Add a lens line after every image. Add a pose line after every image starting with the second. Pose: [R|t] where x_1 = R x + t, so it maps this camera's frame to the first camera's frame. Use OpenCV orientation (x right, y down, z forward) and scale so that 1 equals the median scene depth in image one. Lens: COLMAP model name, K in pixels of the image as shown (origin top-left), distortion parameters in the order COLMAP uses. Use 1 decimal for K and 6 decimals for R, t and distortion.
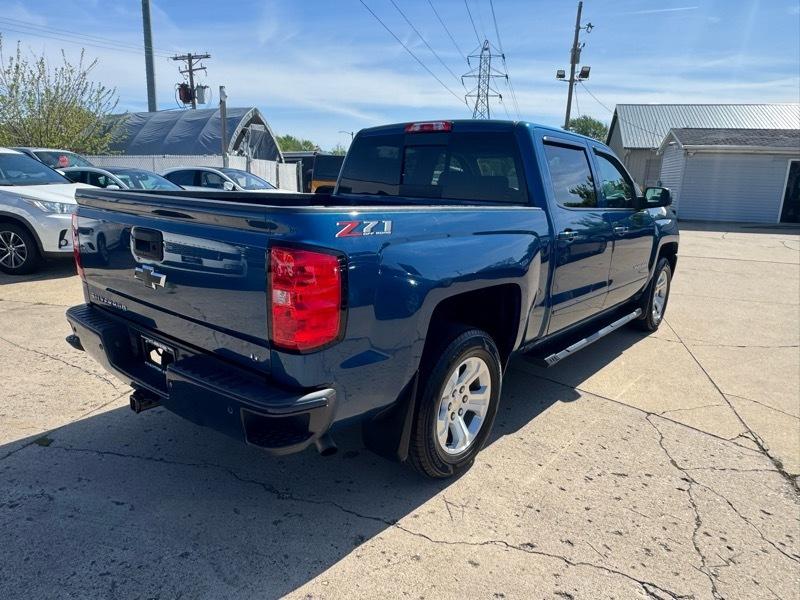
lens RADIAL K [[527.3, 0, 399.8], [0, 527.3, 306.8], [0, 0, 1]] dist [-0.004753, 0.001463]
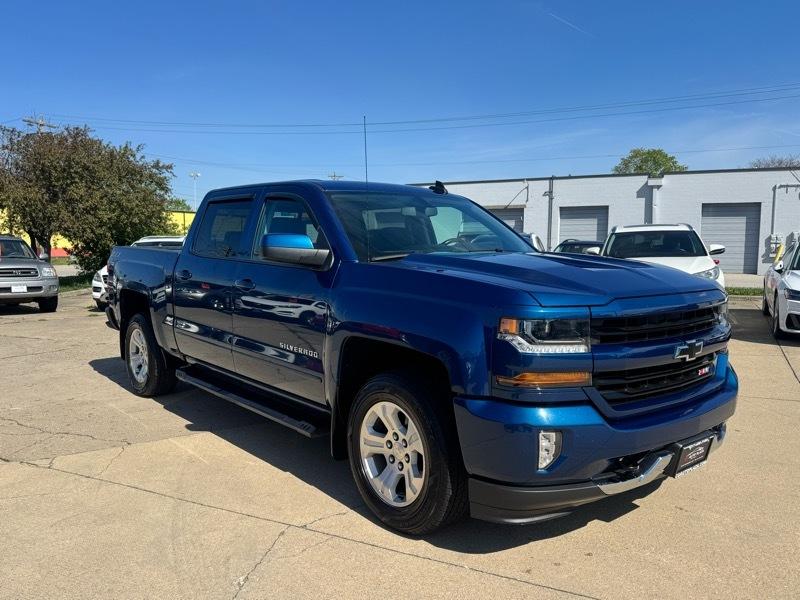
lens RADIAL K [[636.5, 0, 393.0], [0, 636.5, 304.1], [0, 0, 1]] dist [0.055819, -0.069069]
pose [[-0.189951, 0.058110, -0.980072, 0.320289], [-0.242438, 0.964557, 0.104177, -0.065234], [0.951390, 0.257395, -0.169131, 0.325761]]
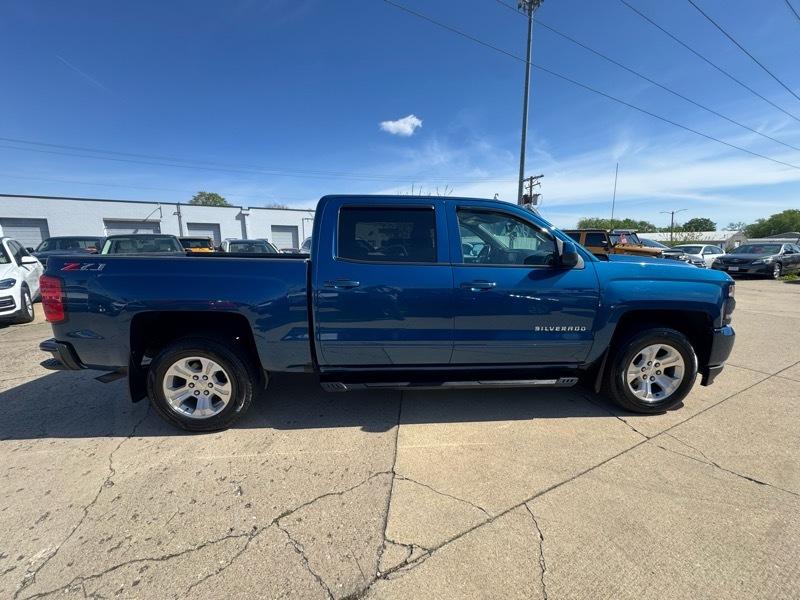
lens RADIAL K [[321.1, 0, 402.5], [0, 321.1, 294.5], [0, 0, 1]] dist [-0.007371, 0.002627]
pose [[0.684493, 0.076457, -0.724999, 0.175422], [-0.150510, 0.987881, -0.037921, -0.019570], [0.713314, 0.135076, 0.687705, 0.112256]]
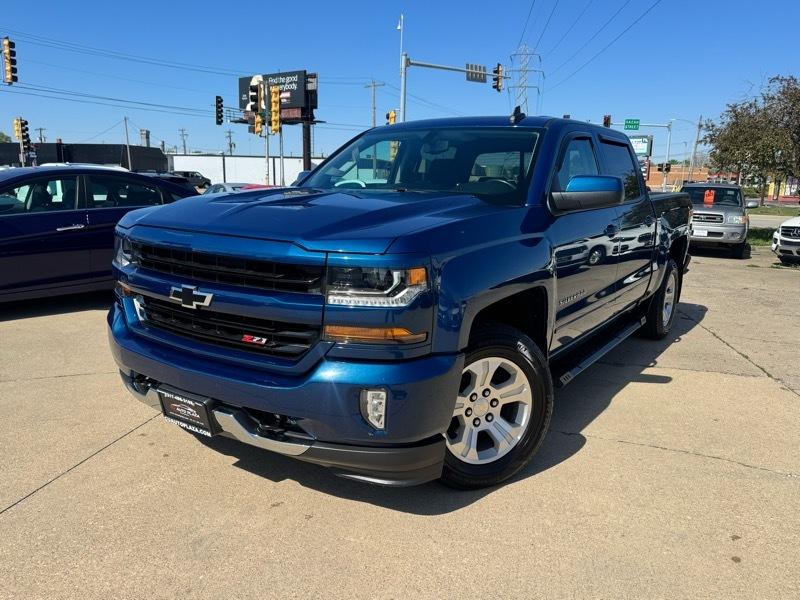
lens RADIAL K [[615.6, 0, 401.3], [0, 615.6, 301.7], [0, 0, 1]] dist [0.029108, -0.042680]
pose [[-0.994981, -0.039341, -0.092004, 0.106199], [-0.074037, 0.907980, 0.412421, -0.116488], [0.067312, 0.417163, -0.906336, 0.507679]]
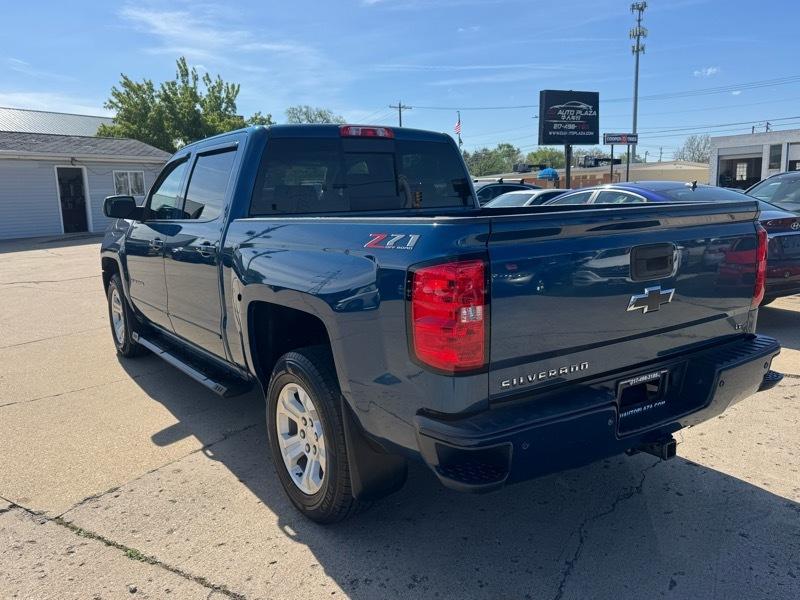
lens RADIAL K [[636.5, 0, 393.2], [0, 636.5, 302.6], [0, 0, 1]] dist [0.055819, -0.069069]
pose [[0.281742, -0.202889, 0.937794, -0.205326], [0.261909, 0.956532, 0.128257, -0.038616], [-0.923052, 0.209481, 0.322634, 0.135546]]
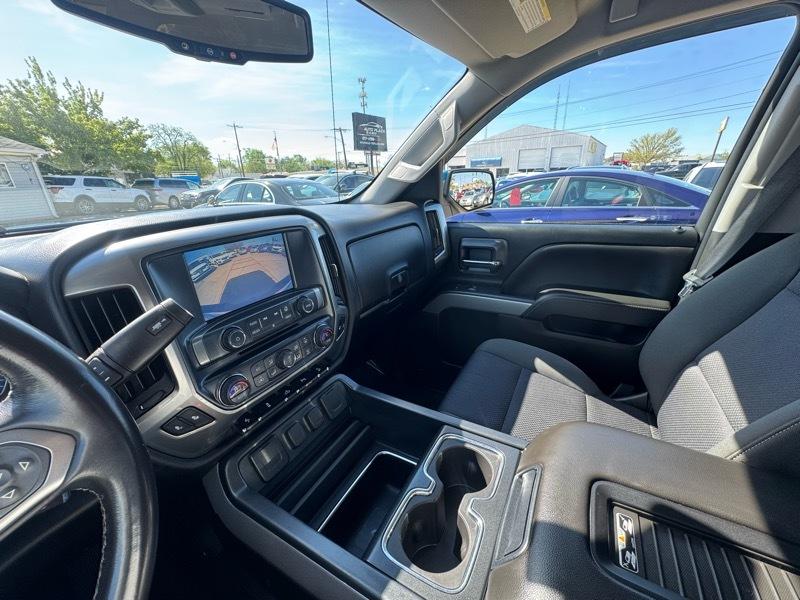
lens RADIAL K [[321.1, 0, 398.9], [0, 321.1, 297.0], [0, 0, 1]] dist [-0.007371, 0.002627]
pose [[-0.166782, -0.369742, 0.914043, 0.046270], [0.254202, 0.879565, 0.402178, -0.065316], [-0.952662, 0.299428, -0.052707, 0.279944]]
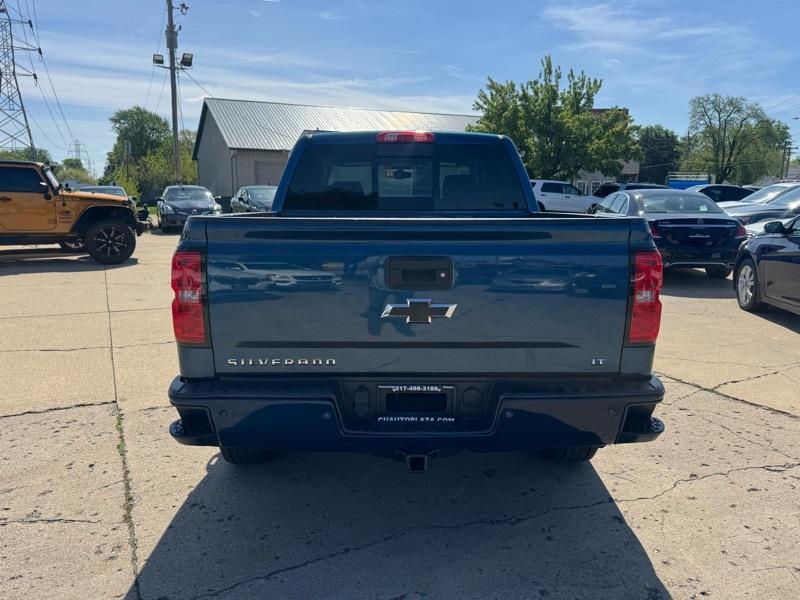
lens RADIAL K [[636.5, 0, 400.3], [0, 636.5, 306.2], [0, 0, 1]] dist [0.055819, -0.069069]
pose [[0.760573, -0.143956, 0.633092, -0.150014], [0.174380, 0.984573, 0.014383, -0.011040], [-0.625396, 0.099459, 0.773943, 0.026400]]
